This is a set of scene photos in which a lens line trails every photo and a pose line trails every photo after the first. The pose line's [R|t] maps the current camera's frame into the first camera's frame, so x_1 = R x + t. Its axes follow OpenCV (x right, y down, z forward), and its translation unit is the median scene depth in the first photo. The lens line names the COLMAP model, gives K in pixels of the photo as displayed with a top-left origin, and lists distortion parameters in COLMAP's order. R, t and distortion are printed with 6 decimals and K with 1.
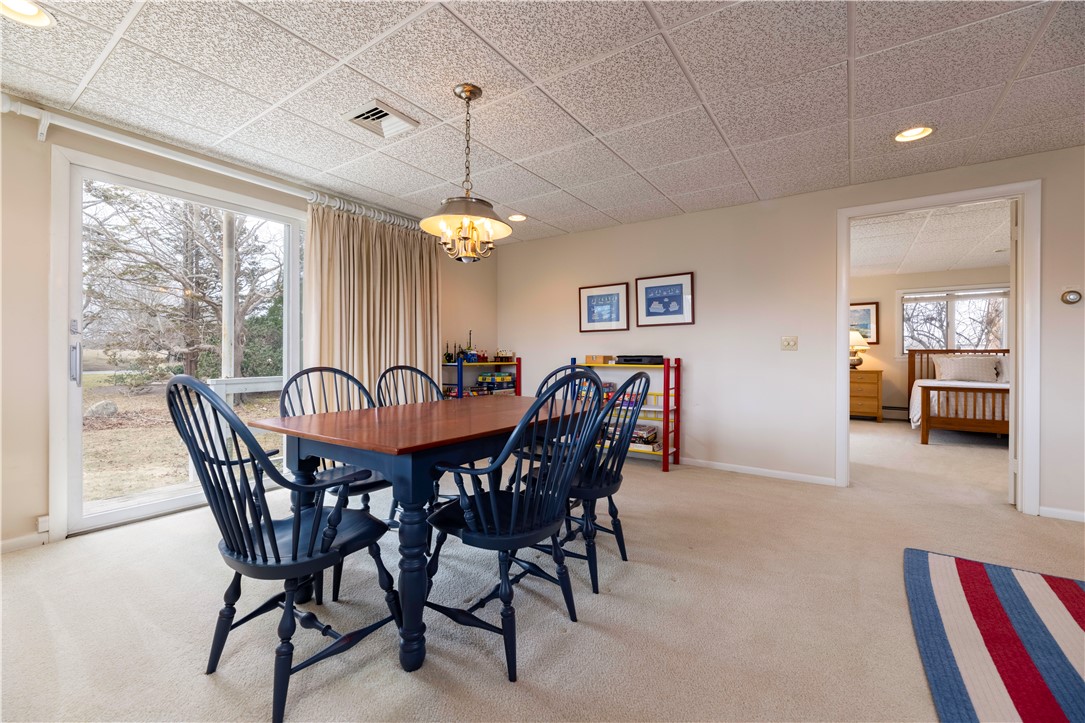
lens RADIAL K [[445.7, 0, 534.9], [0, 445.7, 354.2], [0, 0, 1]] dist [0.000445, 0.000006]
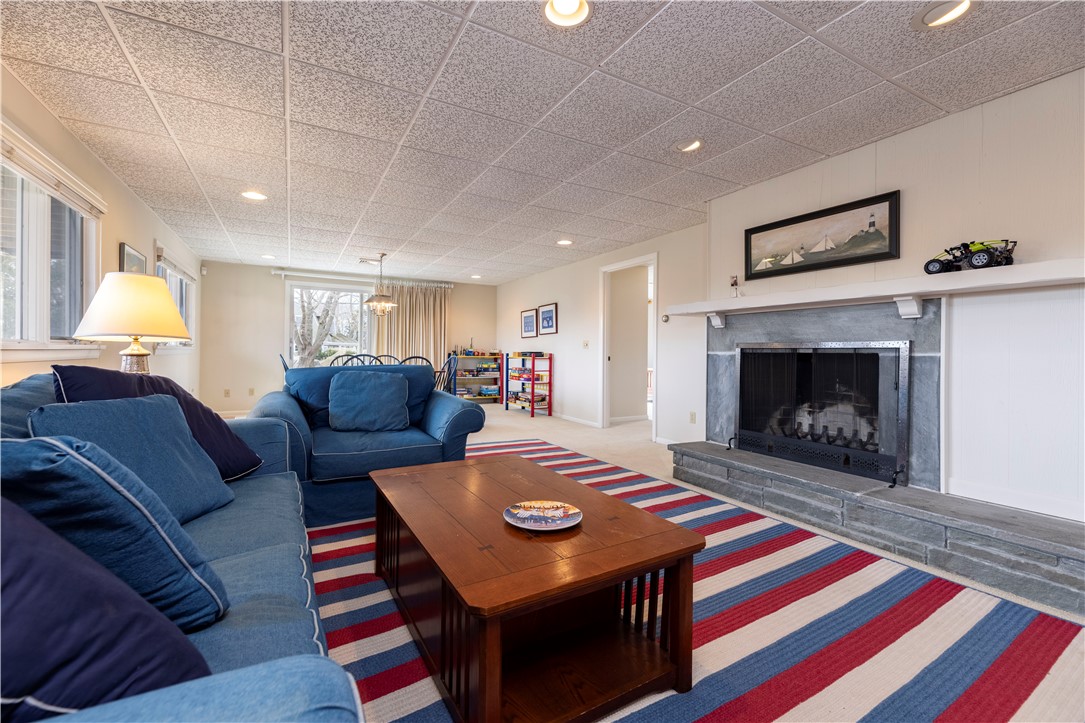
lens RADIAL K [[445.7, 0, 528.9], [0, 445.7, 353.8], [0, 0, 1]] dist [0.000445, 0.000006]
pose [[0.894503, 0.006171, -0.447018, 1.004552], [-0.008297, 0.999962, -0.002800, 0.015856], [0.446984, 0.006214, 0.894520, -0.556116]]
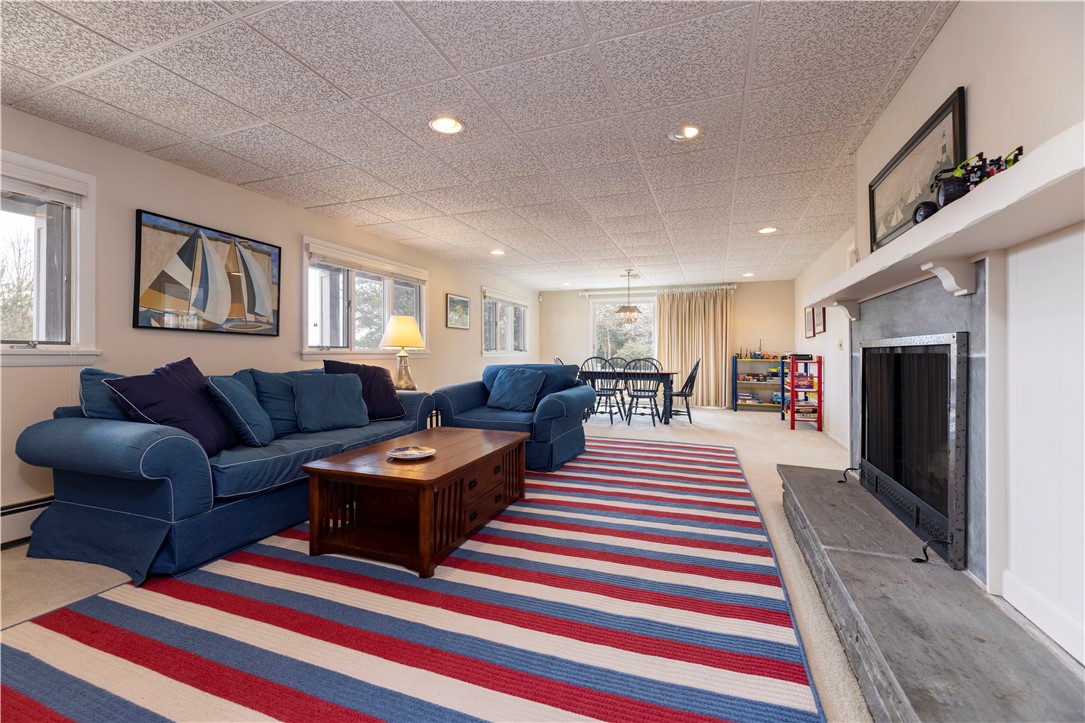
lens RADIAL K [[445.7, 0, 544.0], [0, 445.7, 358.1], [0, 0, 1]] dist [0.000445, 0.000006]
pose [[0.252764, 0.008256, -0.967493, 1.470102], [-0.008745, 0.999942, 0.006248, 0.013964], [0.967488, 0.006882, 0.252822, -0.207798]]
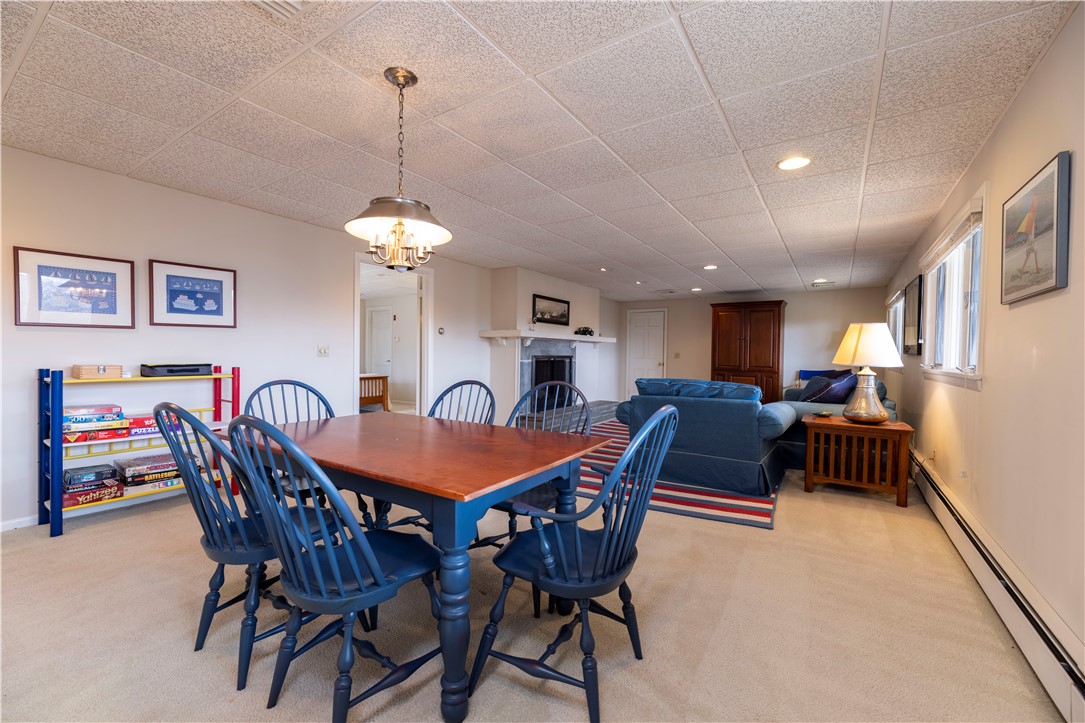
lens RADIAL K [[445.7, 0, 539.7], [0, 445.7, 360.3], [0, 0, 1]] dist [0.000445, 0.000006]
pose [[-0.026052, -0.013551, 0.999569, -0.559299], [-0.000127, 0.999908, 0.013552, -0.013698], [-0.999661, 0.000226, -0.026051, 0.397199]]
